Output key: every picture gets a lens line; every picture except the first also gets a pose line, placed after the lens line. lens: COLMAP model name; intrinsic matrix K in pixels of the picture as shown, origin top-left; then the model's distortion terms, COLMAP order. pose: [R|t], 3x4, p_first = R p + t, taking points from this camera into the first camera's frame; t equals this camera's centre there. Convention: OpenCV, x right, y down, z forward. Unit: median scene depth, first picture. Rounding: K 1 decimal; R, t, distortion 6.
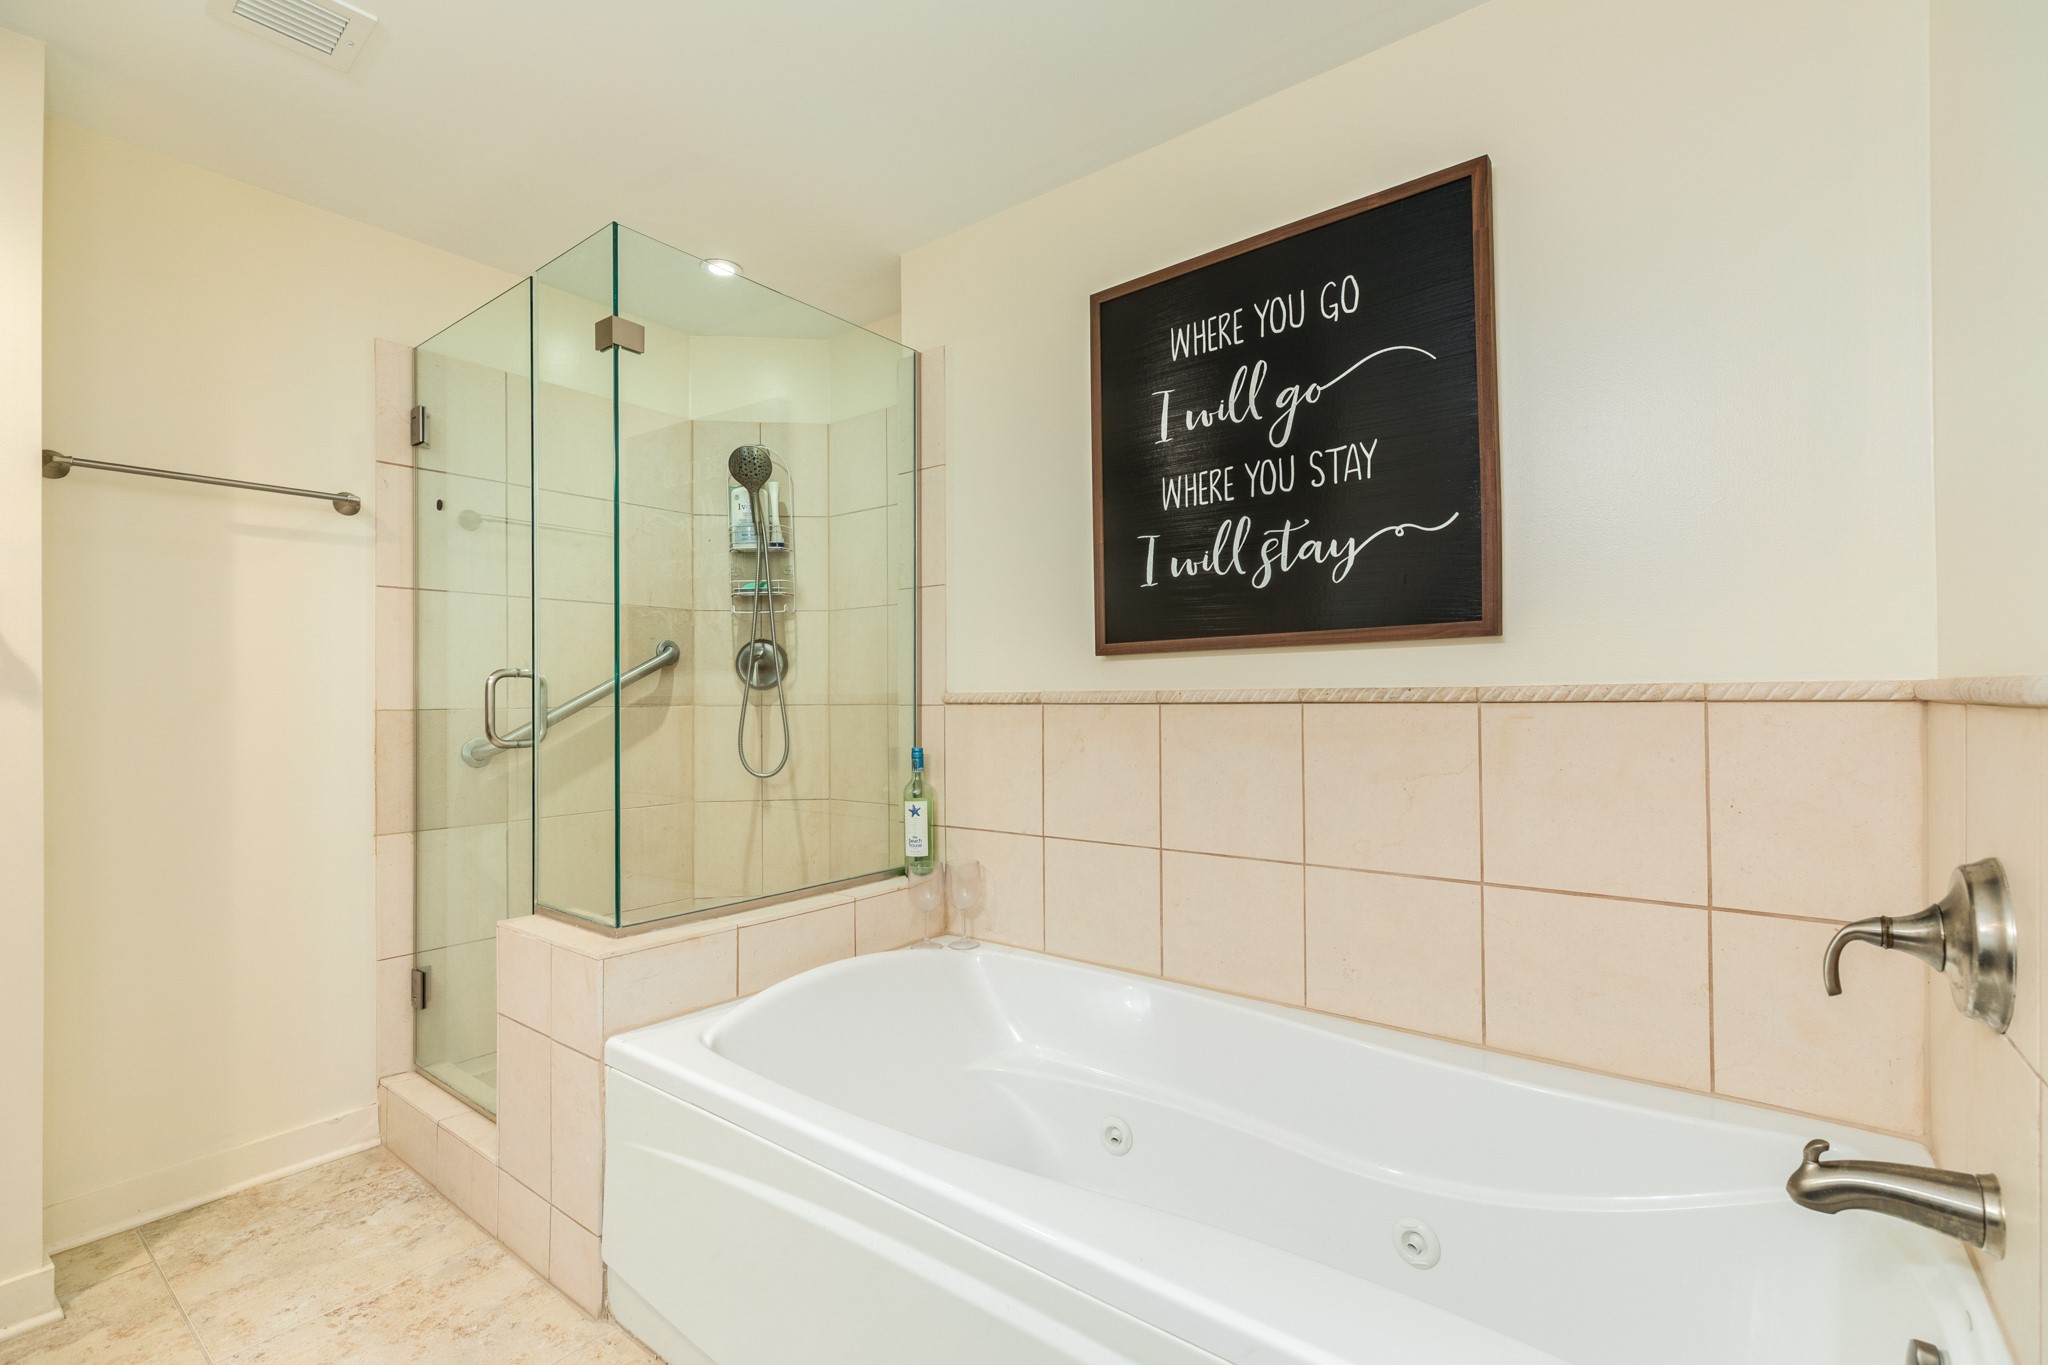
lens RADIAL K [[904.2, 0, 1019.7], [0, 904.2, 686.0], [0, 0, 1]] dist [-0.000106, -0.000912]
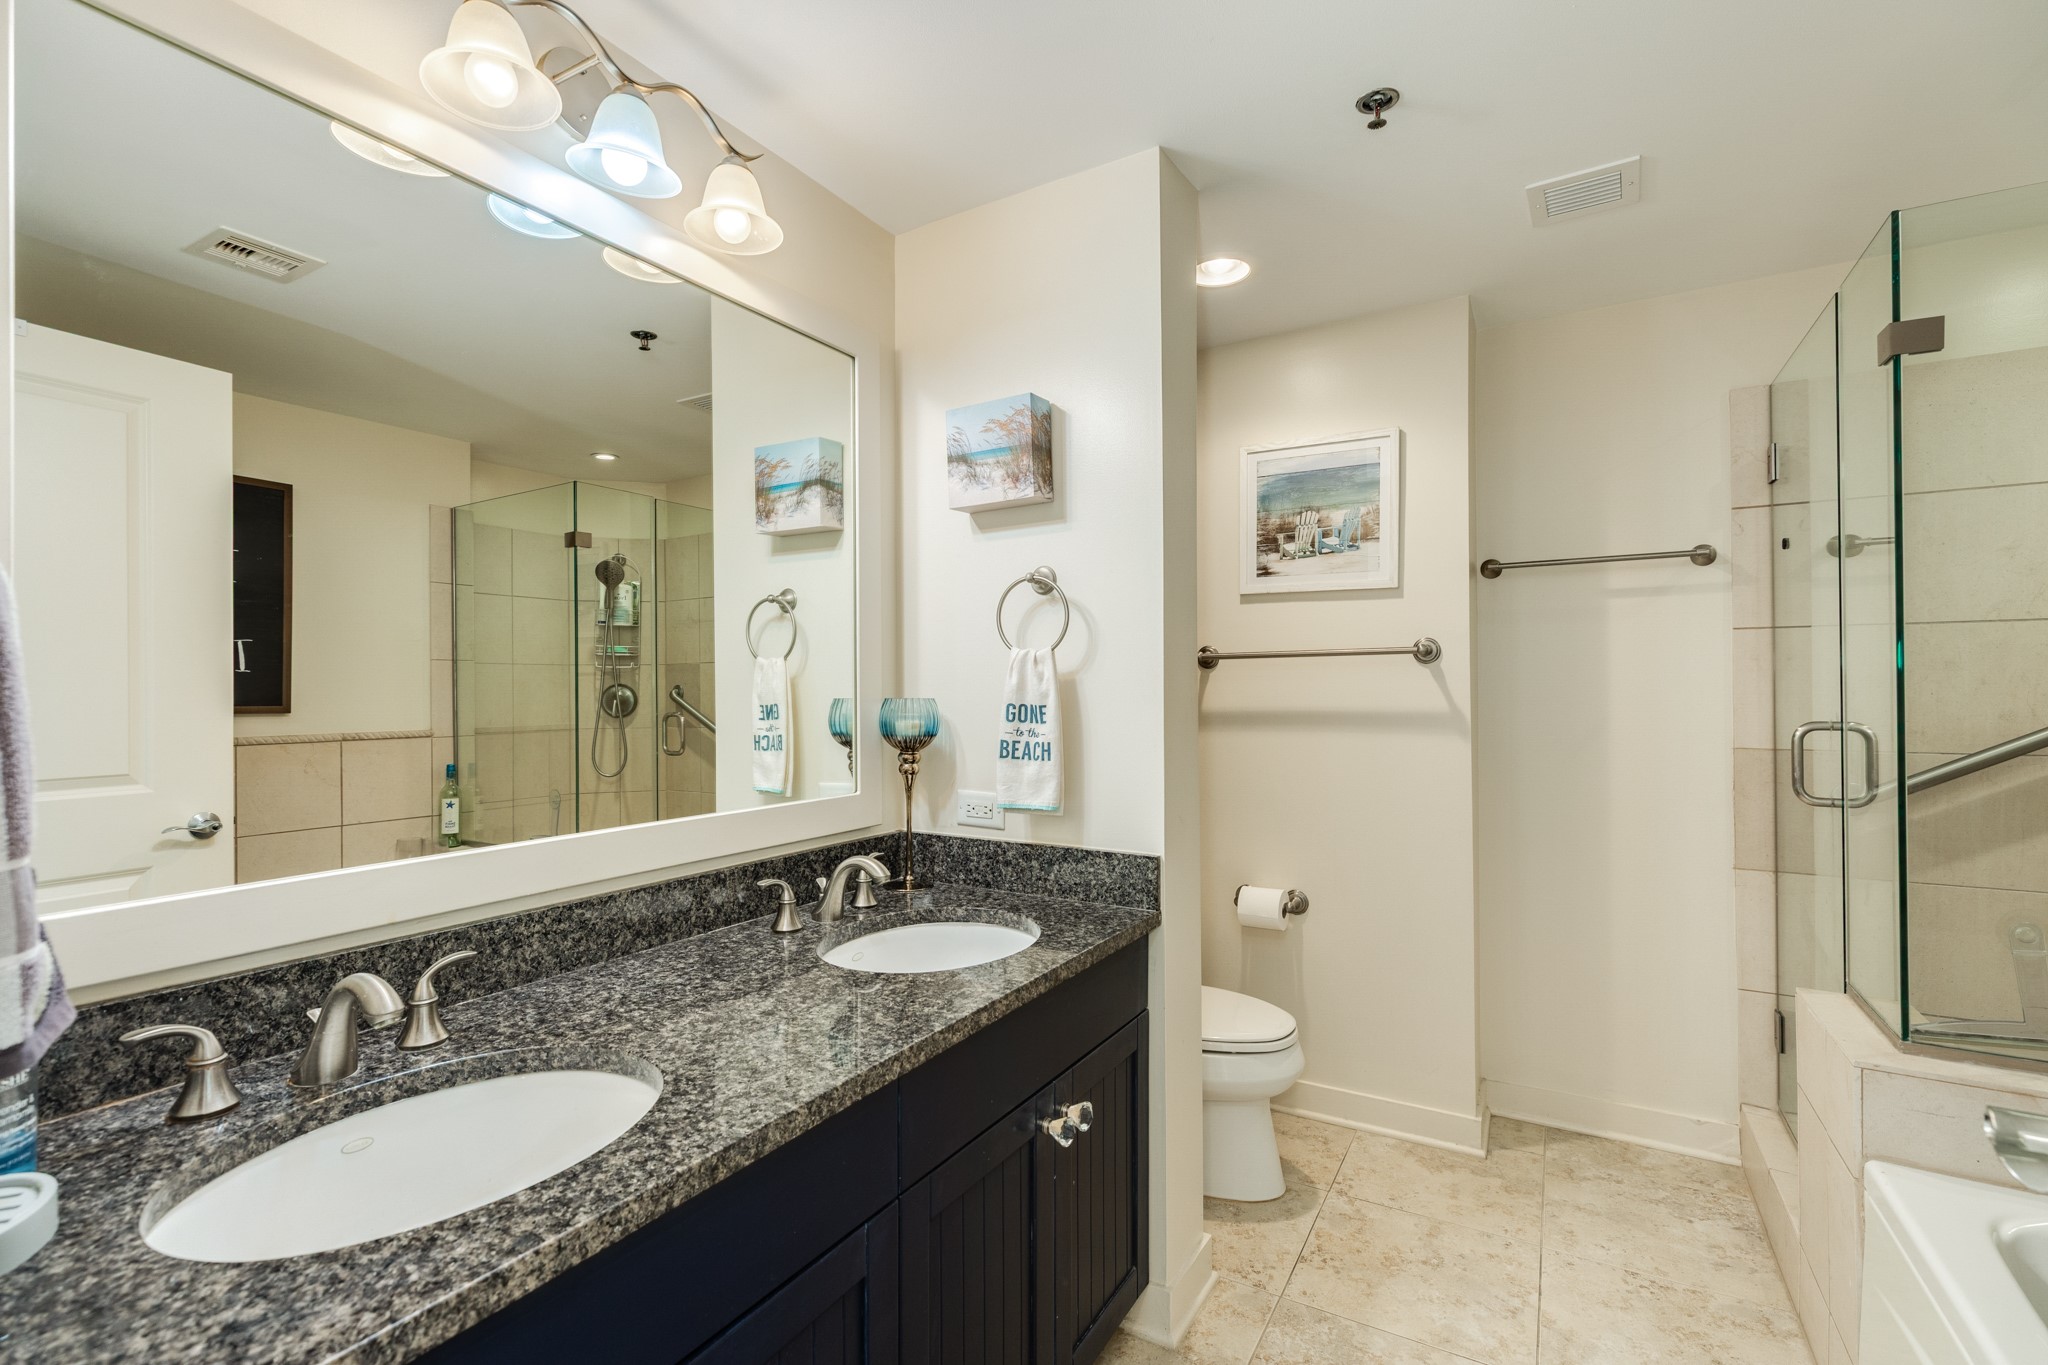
lens RADIAL K [[904.2, 0, 1019.7], [0, 904.2, 686.0], [0, 0, 1]] dist [-0.000106, -0.000912]
pose [[0.127989, 0.002426, -0.991773, 0.236417], [0.012870, 0.999909, 0.004107, -0.065666], [0.991692, -0.013290, 0.127947, 0.057182]]
